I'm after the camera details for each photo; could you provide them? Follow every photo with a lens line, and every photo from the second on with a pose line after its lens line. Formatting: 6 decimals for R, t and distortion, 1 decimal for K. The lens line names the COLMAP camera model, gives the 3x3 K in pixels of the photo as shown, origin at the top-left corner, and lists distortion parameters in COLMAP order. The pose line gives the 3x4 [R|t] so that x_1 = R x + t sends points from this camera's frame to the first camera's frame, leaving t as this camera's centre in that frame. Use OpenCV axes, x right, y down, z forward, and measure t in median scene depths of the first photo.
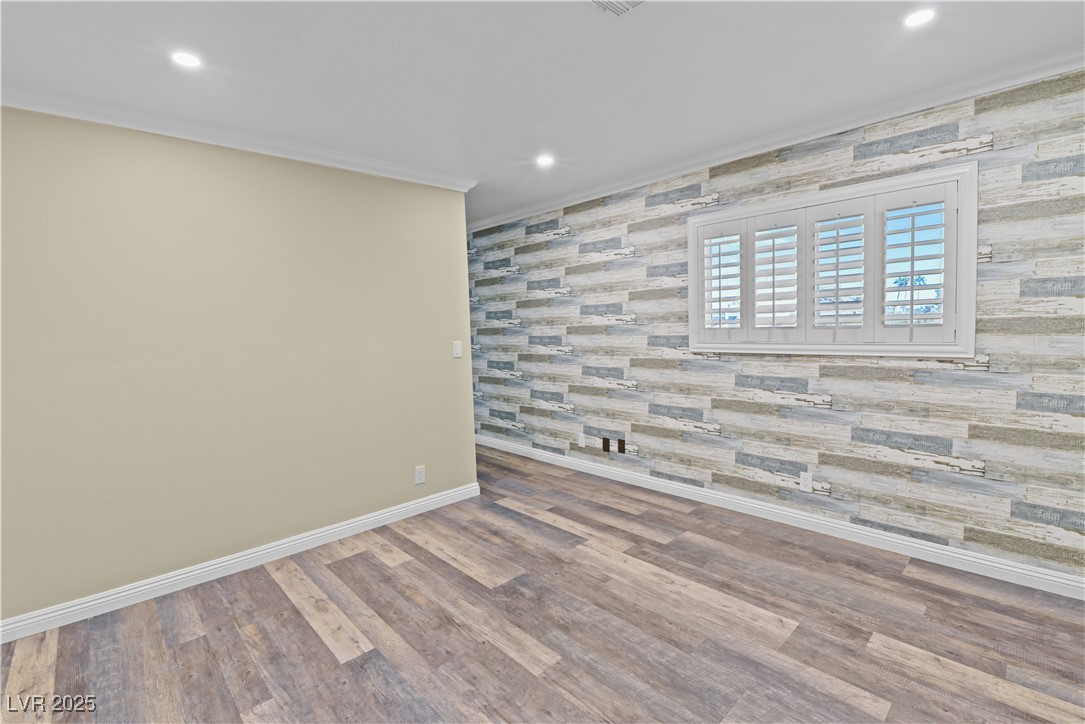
lens RADIAL K [[482.1, 0, 543.3], [0, 482.1, 357.3], [0, 0, 1]] dist [-0.009724, -0.000980]
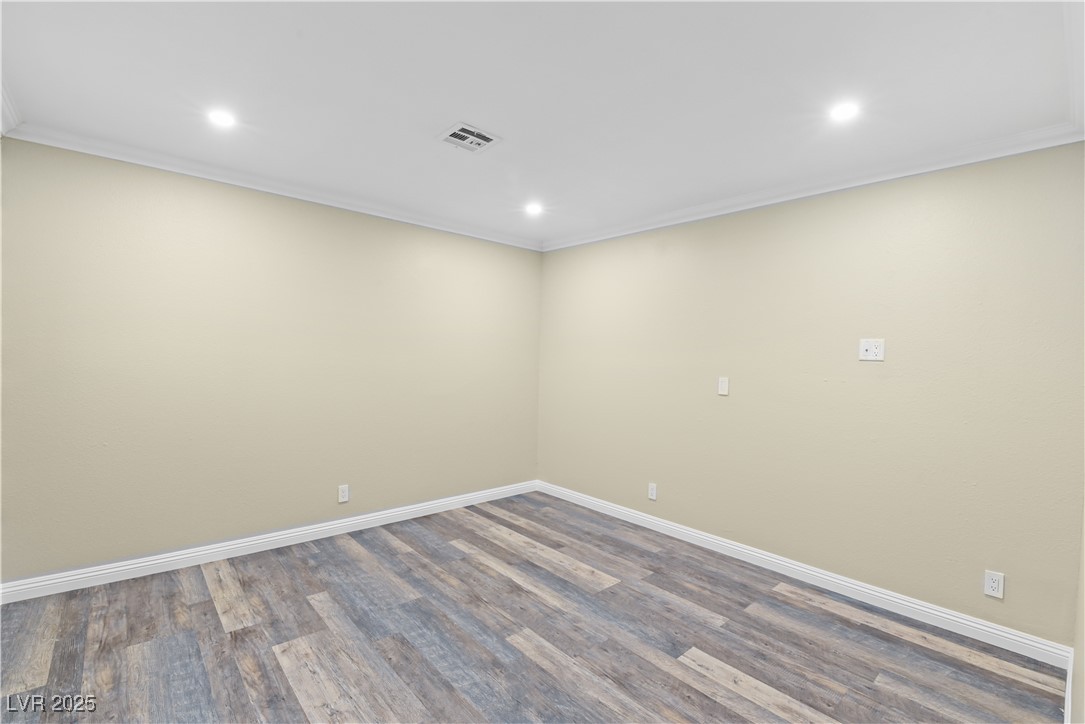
lens RADIAL K [[490.1, 0, 538.7], [0, 490.1, 381.6], [0, 0, 1]] dist [-0.015565, -0.000729]
pose [[-0.999246, 0.003781, 0.038643, -0.088780], [0.008448, 0.992576, 0.121335, -0.143269], [-0.037898, 0.121570, -0.991859, 2.035033]]
